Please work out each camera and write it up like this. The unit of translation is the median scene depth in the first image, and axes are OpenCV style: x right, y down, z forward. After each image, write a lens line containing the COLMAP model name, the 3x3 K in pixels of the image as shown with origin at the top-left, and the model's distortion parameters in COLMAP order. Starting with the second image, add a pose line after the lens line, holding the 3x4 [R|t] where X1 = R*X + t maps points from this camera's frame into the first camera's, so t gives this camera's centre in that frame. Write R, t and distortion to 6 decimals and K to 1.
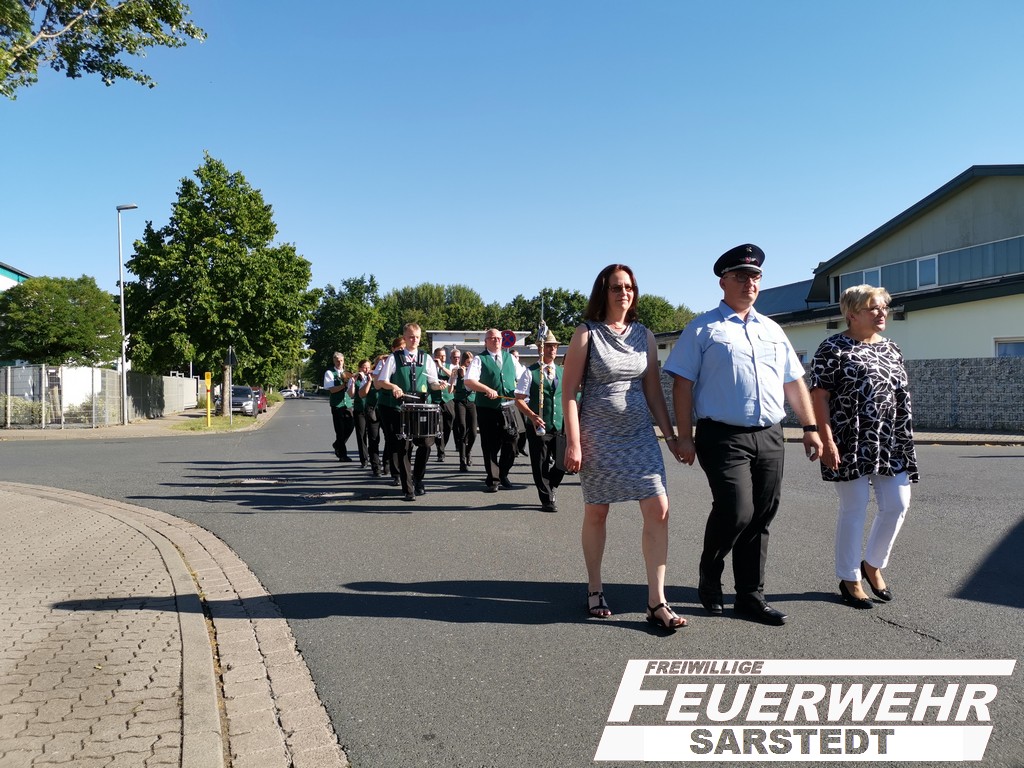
lens RADIAL K [[795.9, 0, 525.9], [0, 795.9, 381.3], [0, 0, 1]] dist [0.055561, -0.055865]
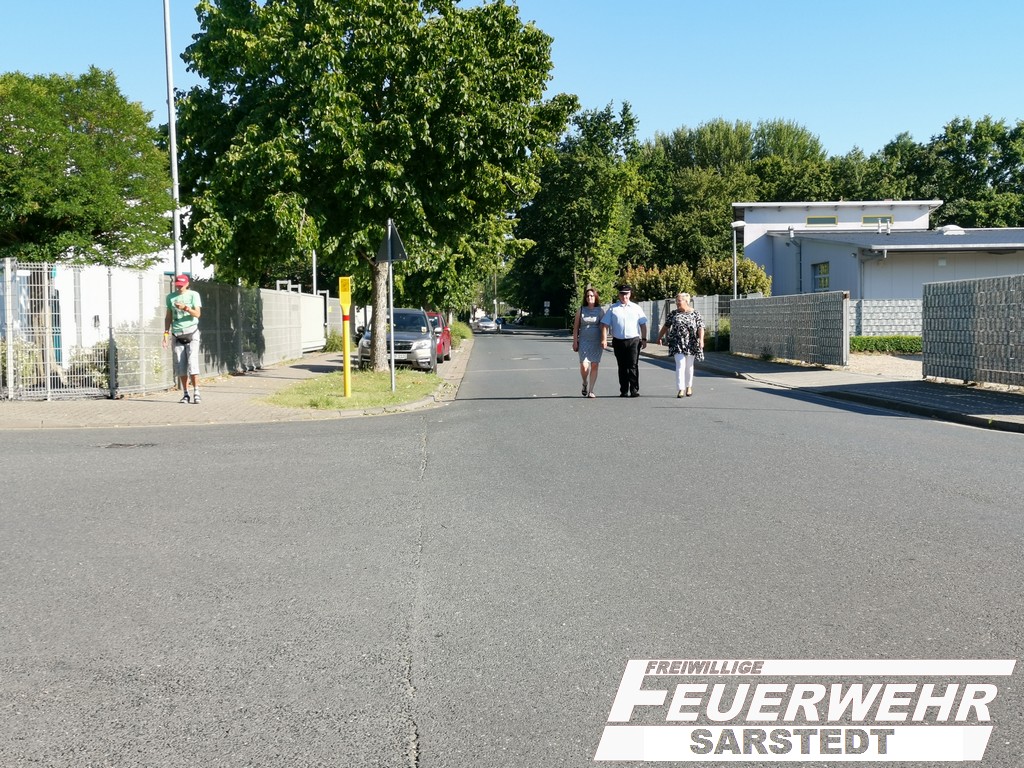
lens RADIAL K [[1128.1, 0, 512.0], [0, 1128.1, 384.0], [0, 0, 1]] dist [-0.005392, 0.014177]
pose [[0.973829, 0.013040, -0.226909, -0.147817], [0.002619, 0.997643, 0.068569, 0.005355], [0.227268, -0.067369, 0.971499, 0.370464]]
